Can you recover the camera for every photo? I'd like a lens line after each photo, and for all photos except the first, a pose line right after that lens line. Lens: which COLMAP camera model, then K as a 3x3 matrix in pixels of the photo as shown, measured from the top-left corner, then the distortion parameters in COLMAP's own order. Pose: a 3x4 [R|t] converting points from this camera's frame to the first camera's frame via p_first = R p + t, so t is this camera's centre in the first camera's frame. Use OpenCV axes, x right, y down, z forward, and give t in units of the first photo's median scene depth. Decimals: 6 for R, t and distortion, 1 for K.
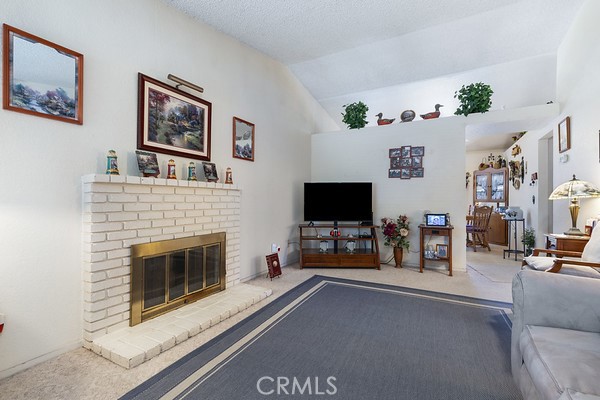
lens RADIAL K [[269.9, 0, 307.3], [0, 269.9, 200.1], [0, 0, 1]] dist [0.001890, -0.000153]
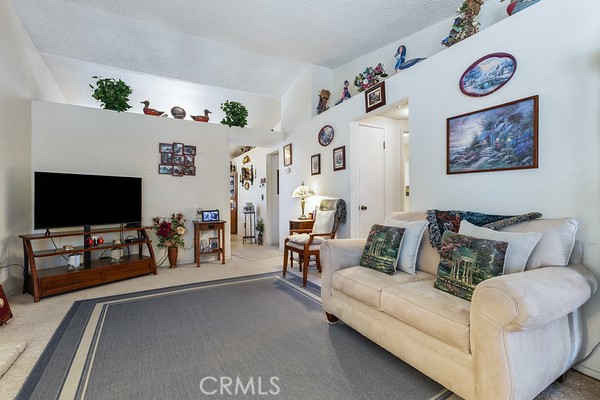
lens RADIAL K [[269.9, 0, 305.3], [0, 269.9, 195.9], [0, 0, 1]] dist [0.001890, -0.000153]
pose [[0.536606, 0.005067, 0.843818, -0.239510], [0.003382, 0.999961, -0.008155, 0.003108], [-0.843826, 0.007229, 0.536568, 0.088064]]
